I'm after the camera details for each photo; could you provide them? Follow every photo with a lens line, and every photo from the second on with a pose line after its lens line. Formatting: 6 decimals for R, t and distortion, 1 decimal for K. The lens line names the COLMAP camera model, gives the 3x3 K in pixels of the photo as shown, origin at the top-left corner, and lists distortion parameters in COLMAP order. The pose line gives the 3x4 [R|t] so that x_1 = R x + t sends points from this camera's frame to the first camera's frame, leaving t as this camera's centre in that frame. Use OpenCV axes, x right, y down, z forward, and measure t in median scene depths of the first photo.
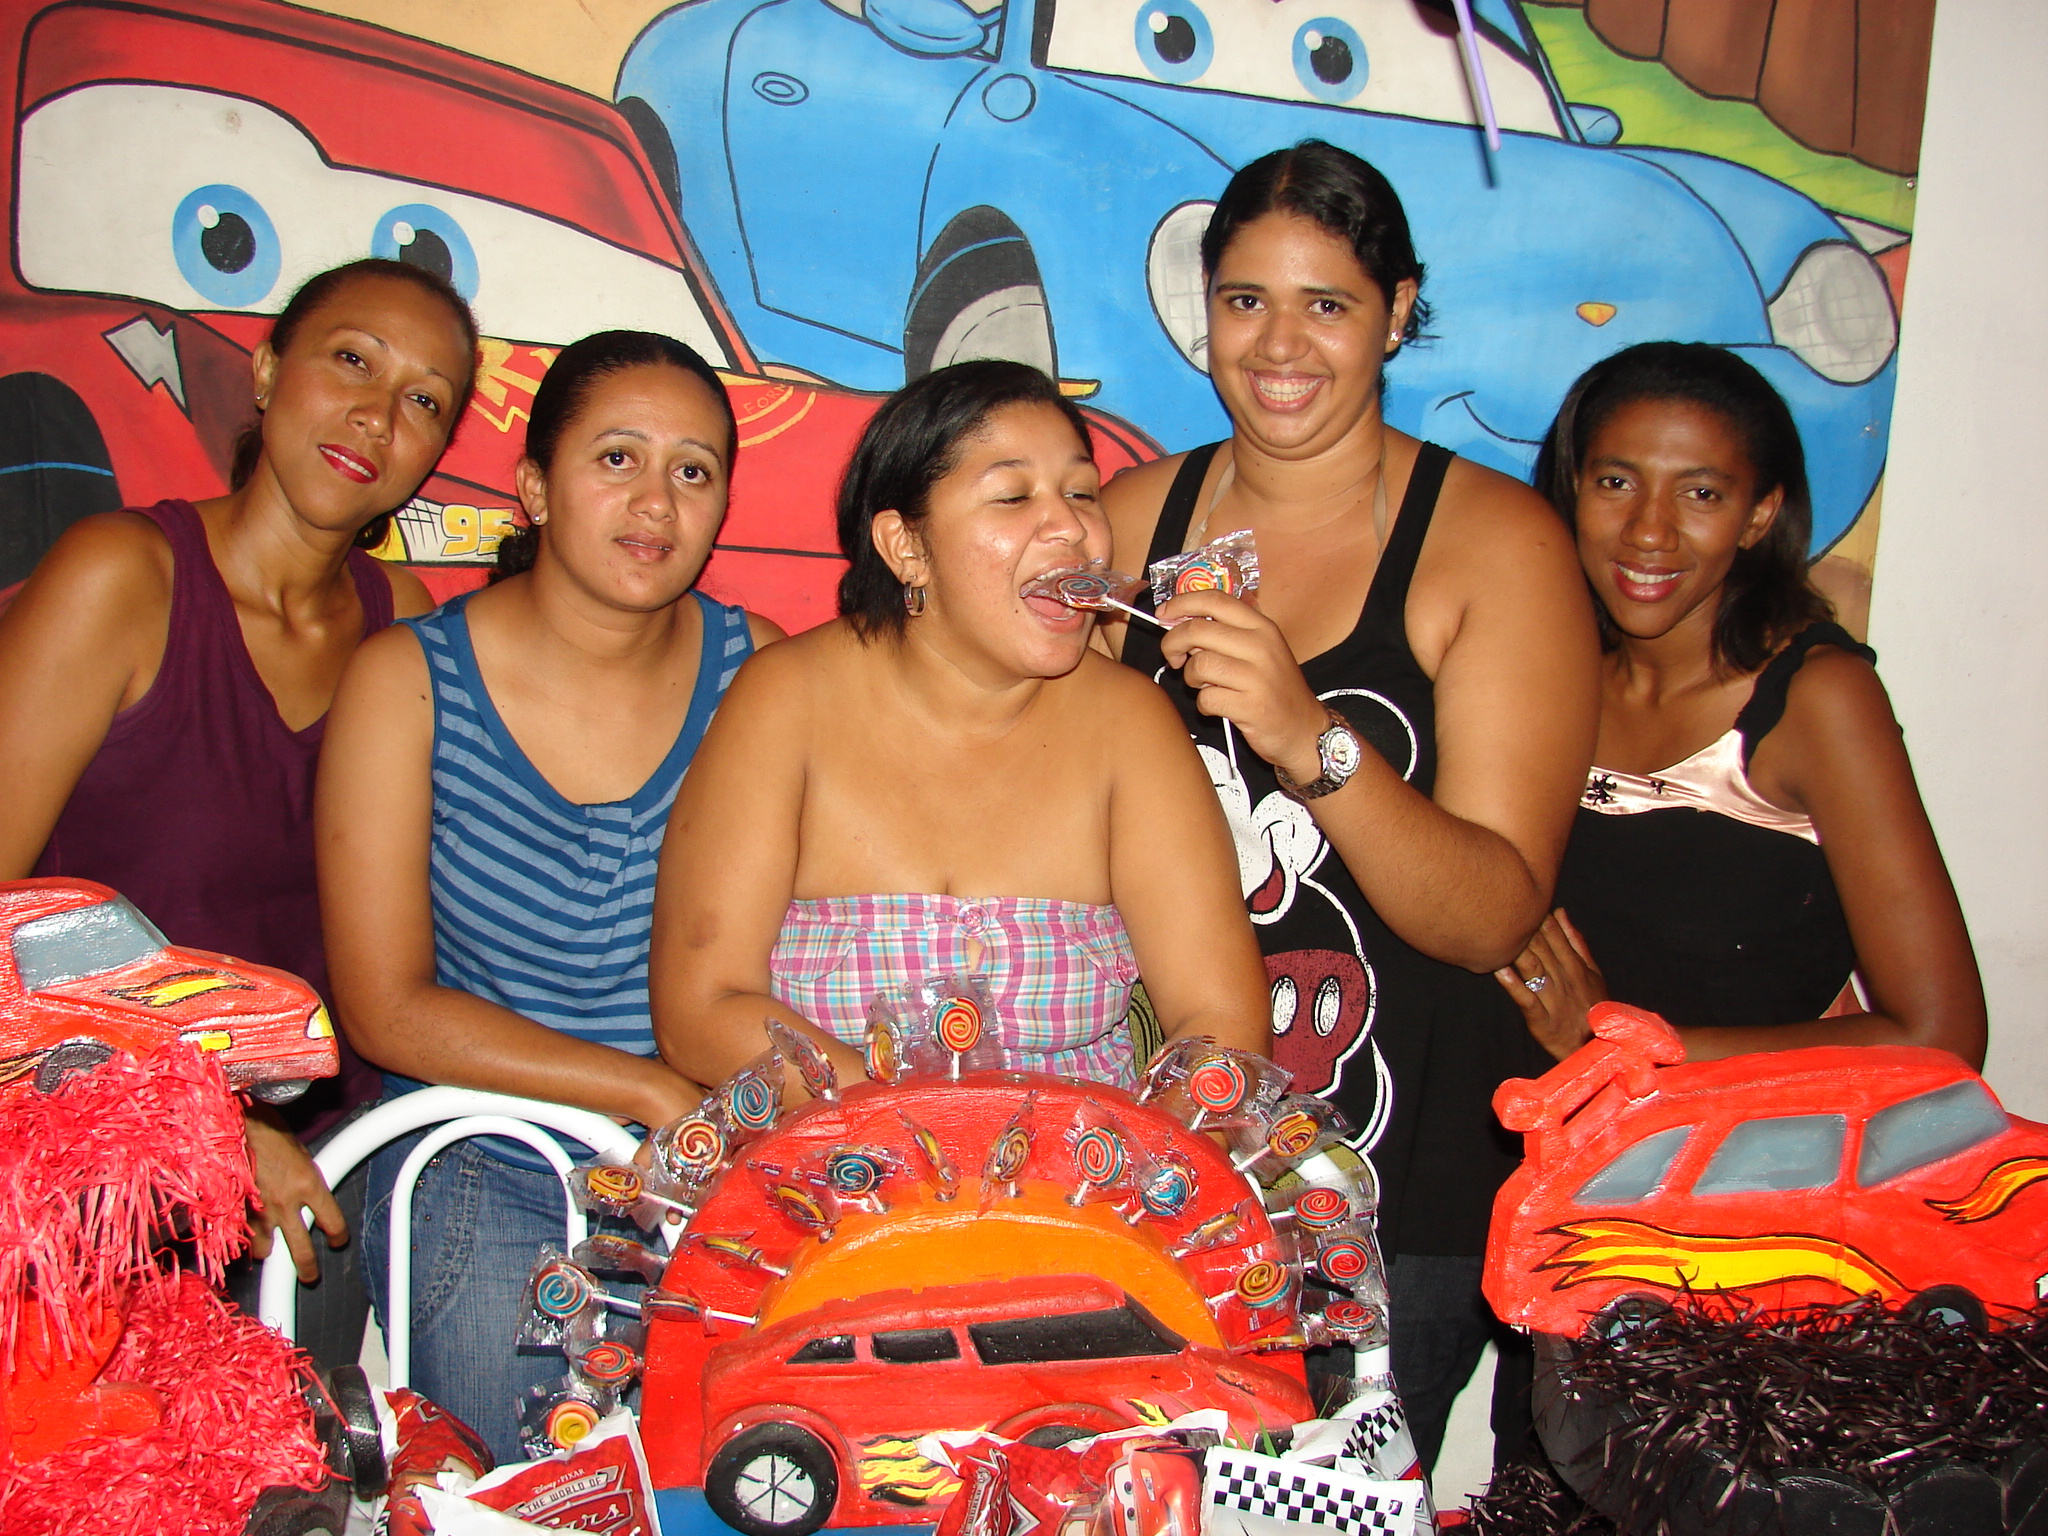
lens RADIAL K [[2192.1, 0, 996.5], [0, 2192.1, 749.1], [0, 0, 1]] dist [-0.139112, 0.000000]
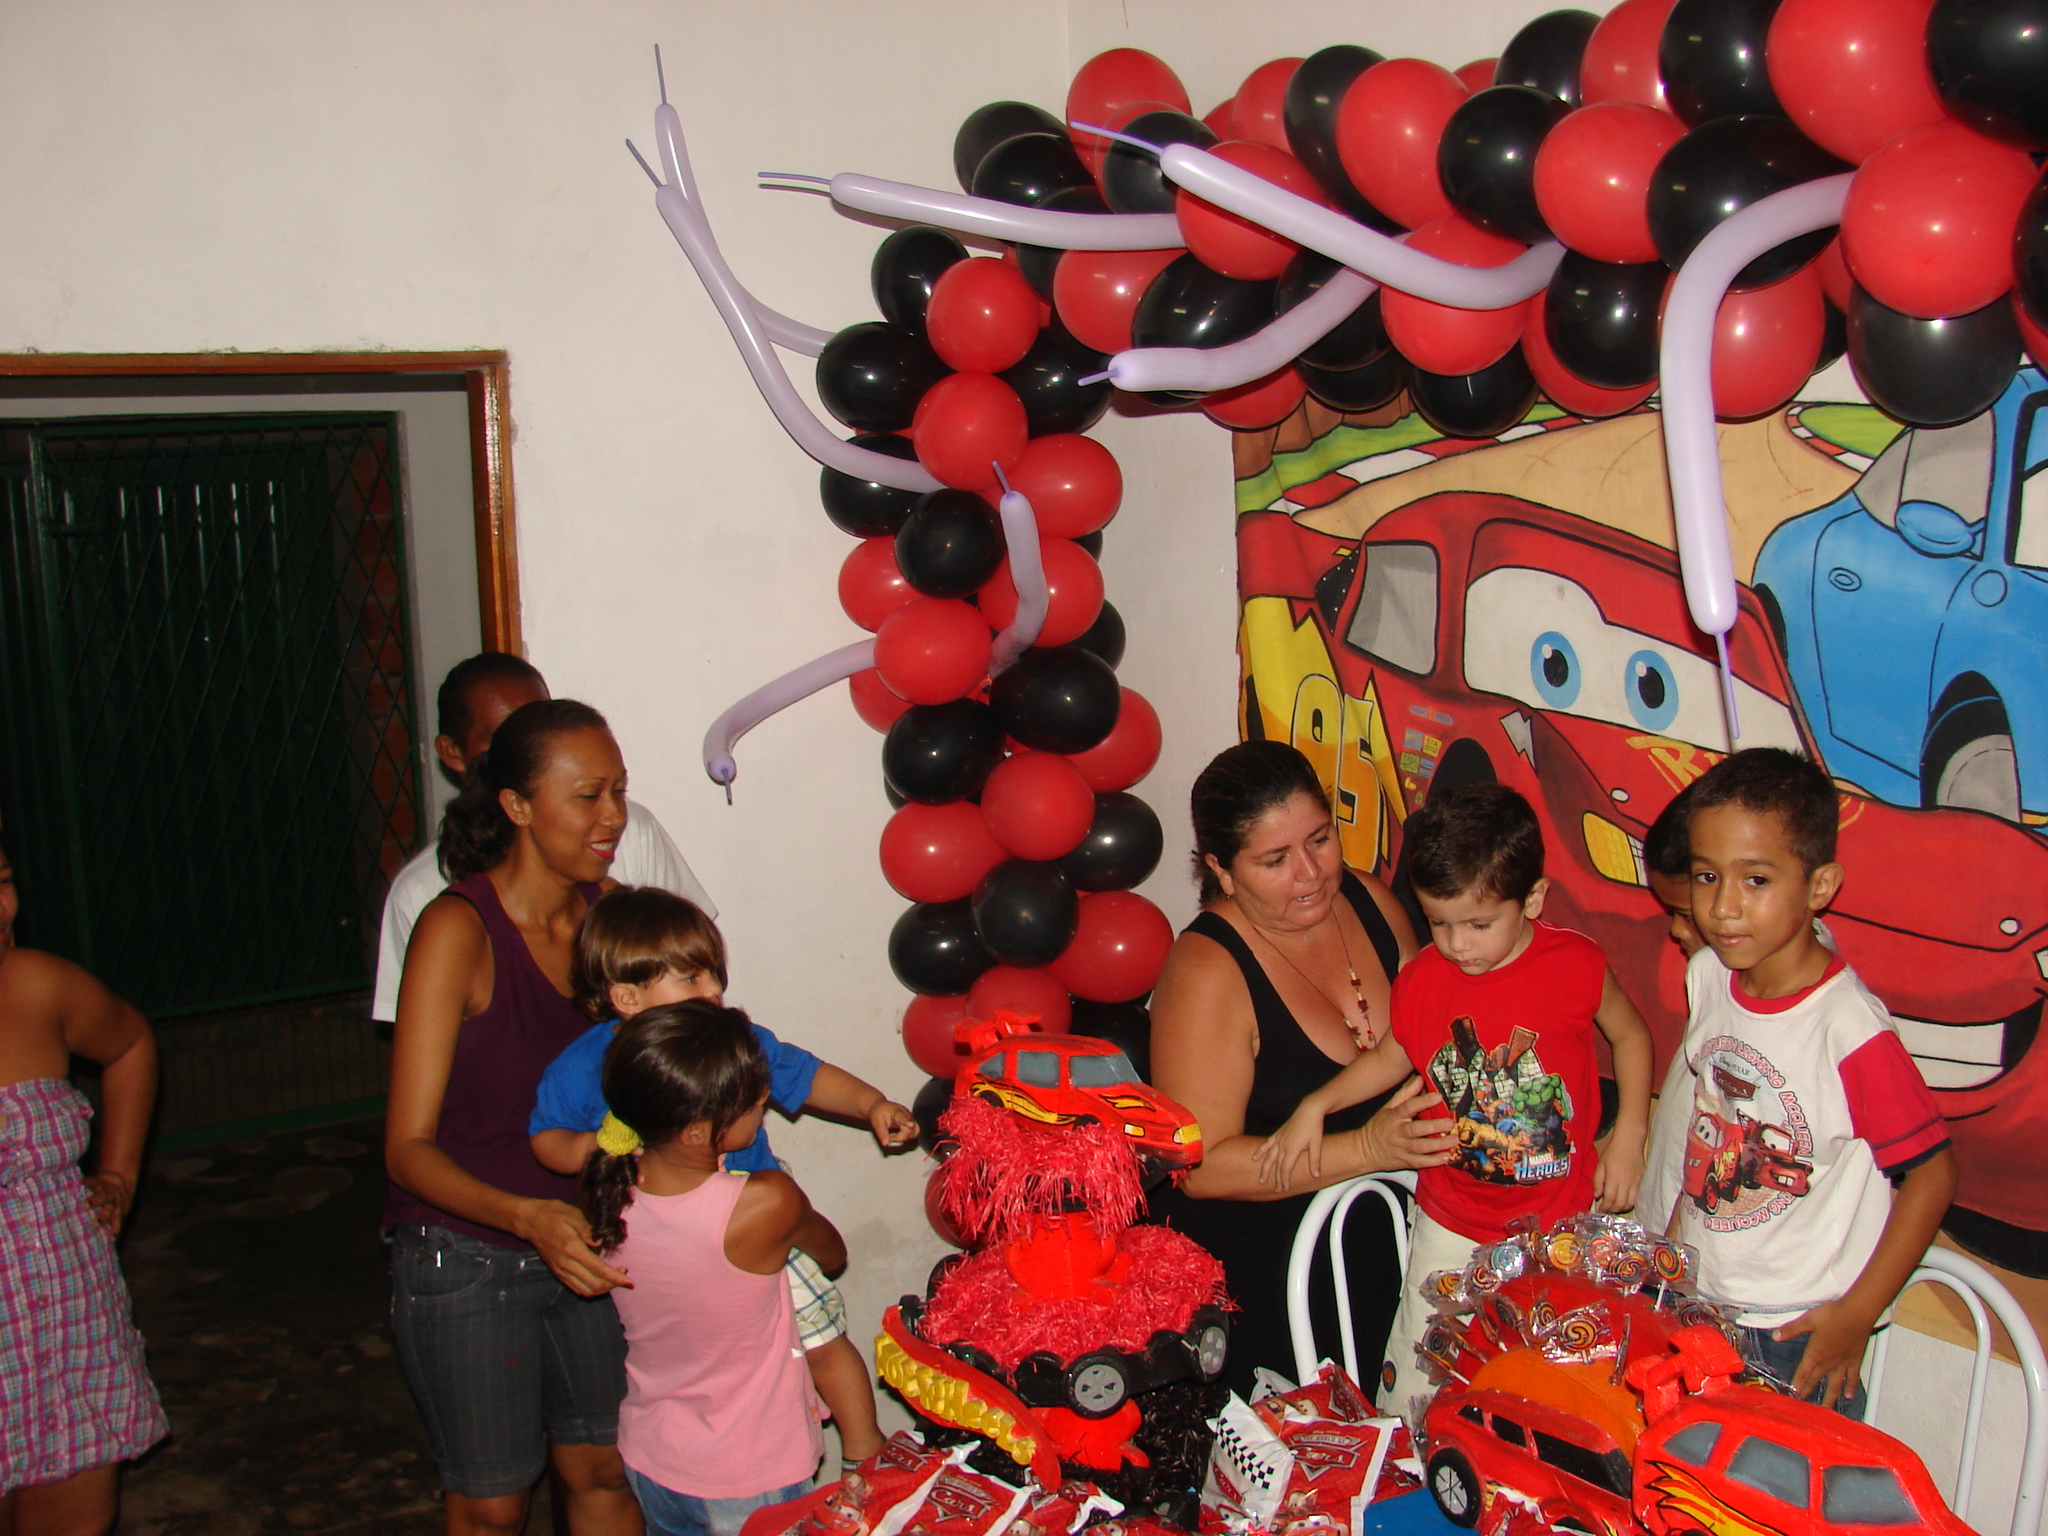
lens RADIAL K [[2192.1, 0, 1045.9], [0, 2192.1, 767.8], [0, 0, 1]] dist [-0.139112, 0.000000]
pose [[0.466952, 0.086321, -0.880059, 1.085412], [-0.128552, 0.991278, 0.029021, -0.200003], [0.874889, 0.099582, 0.473976, -0.099778]]
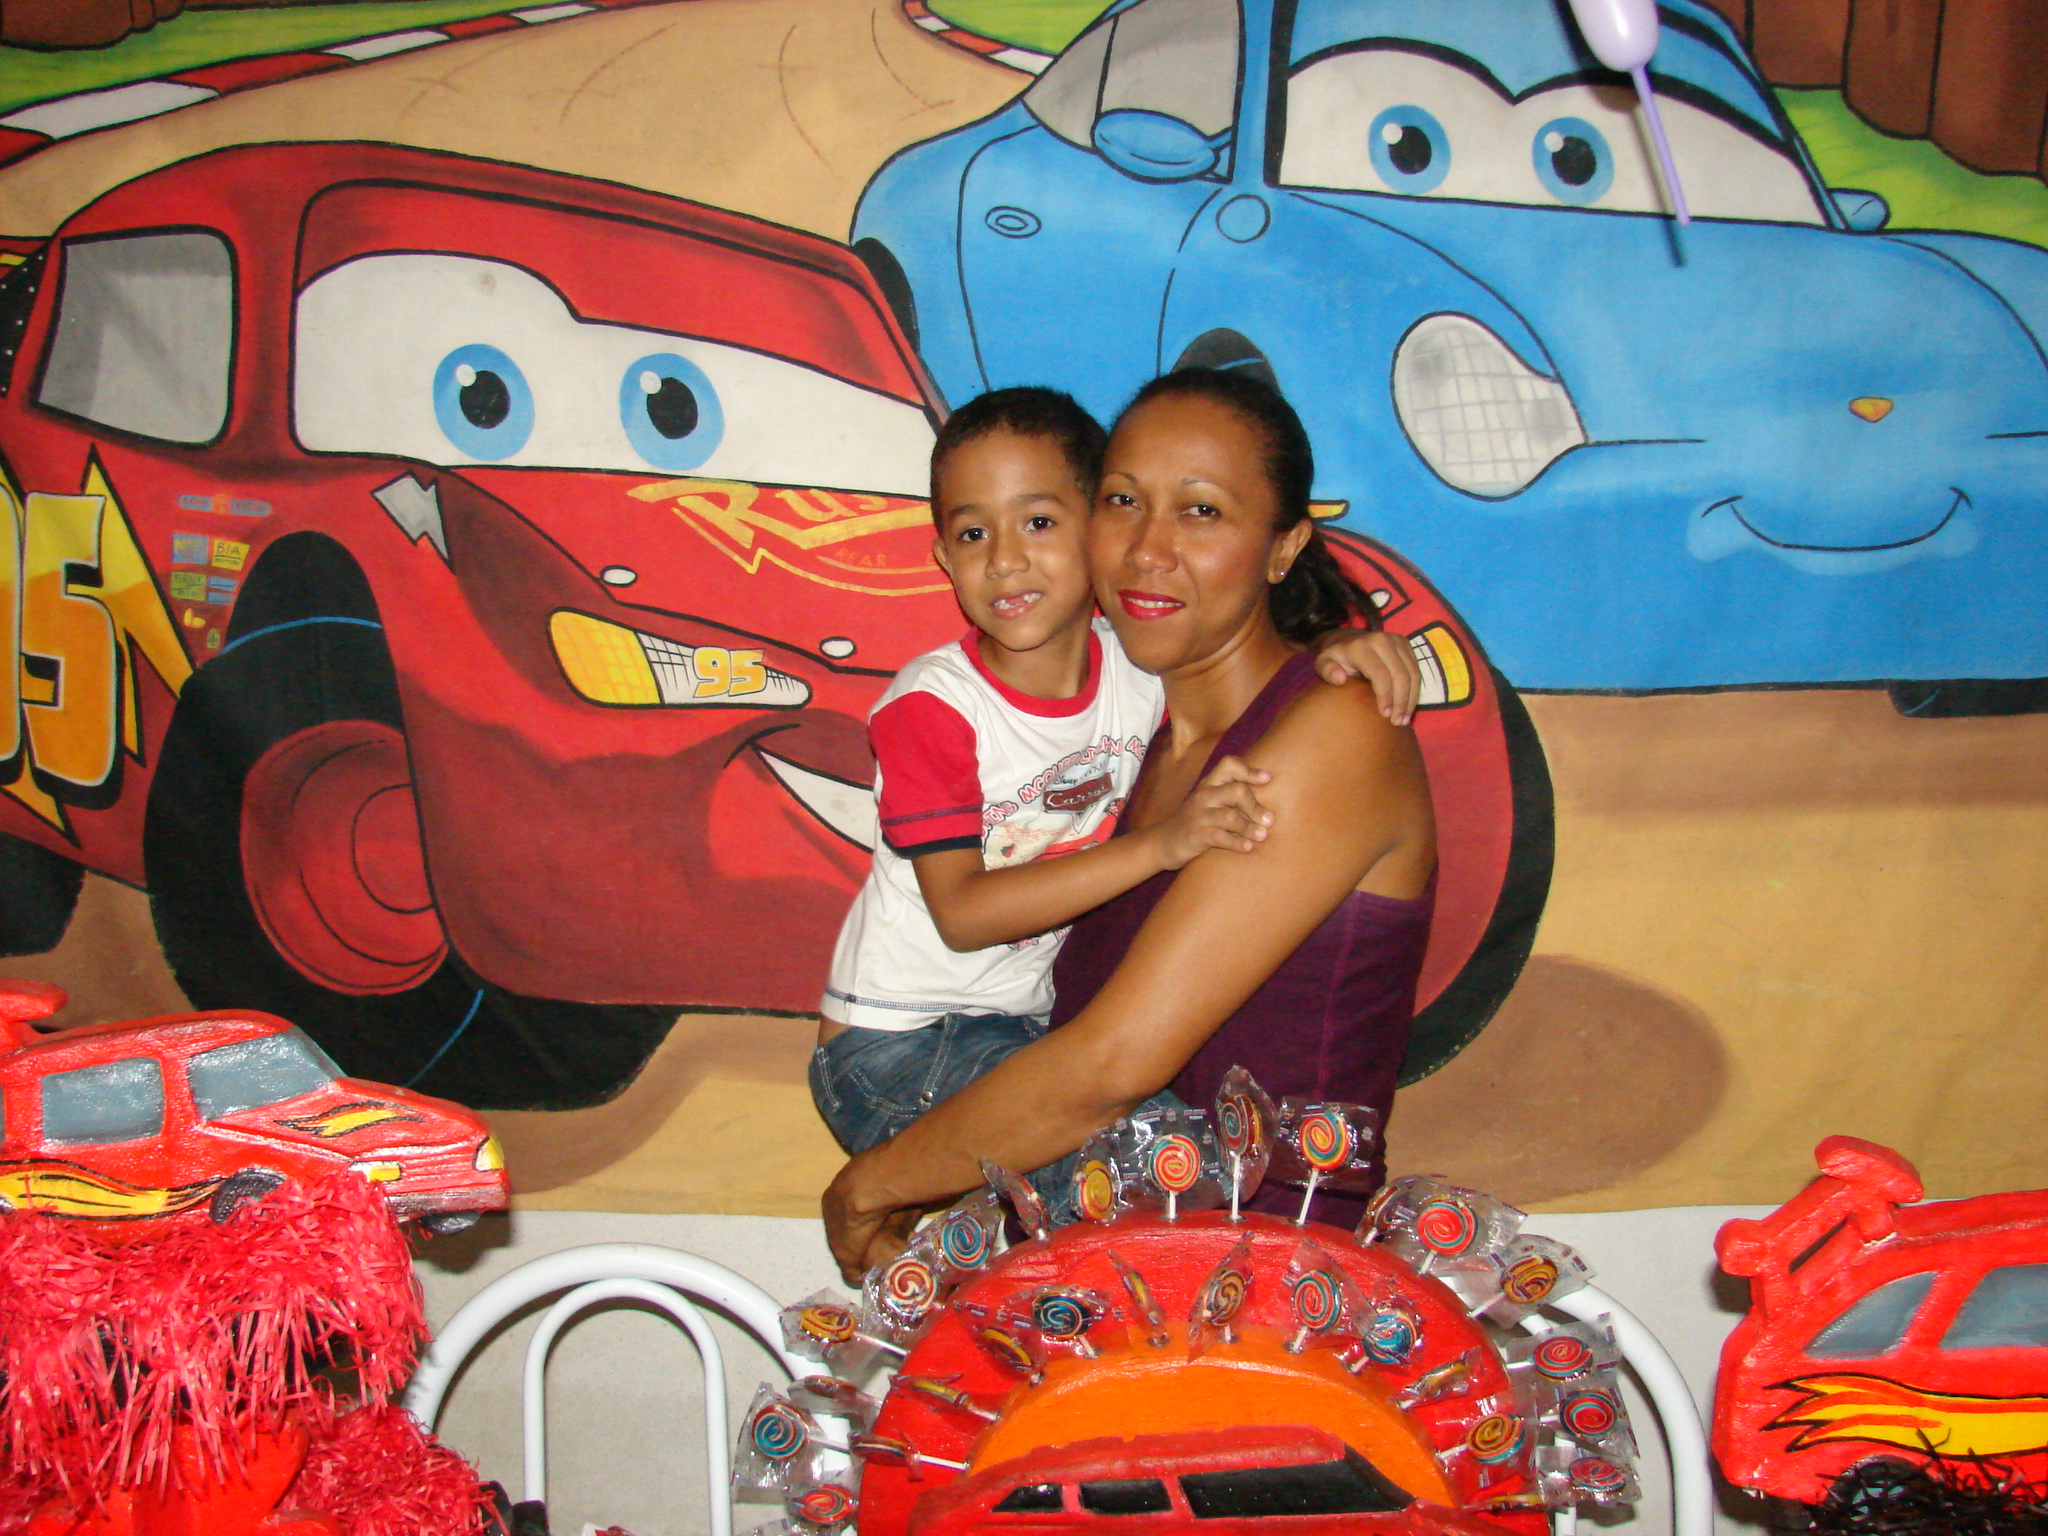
lens RADIAL K [[2192.1, 0, 1006.8], [0, 2192.1, 763.3], [0, 0, 1]] dist [-0.139112, 0.000000]
pose [[0.985260, -0.023786, -0.169399, 0.076754], [0.013750, 0.998093, -0.060178, 0.006446], [0.170507, 0.056962, 0.983709, 0.027809]]
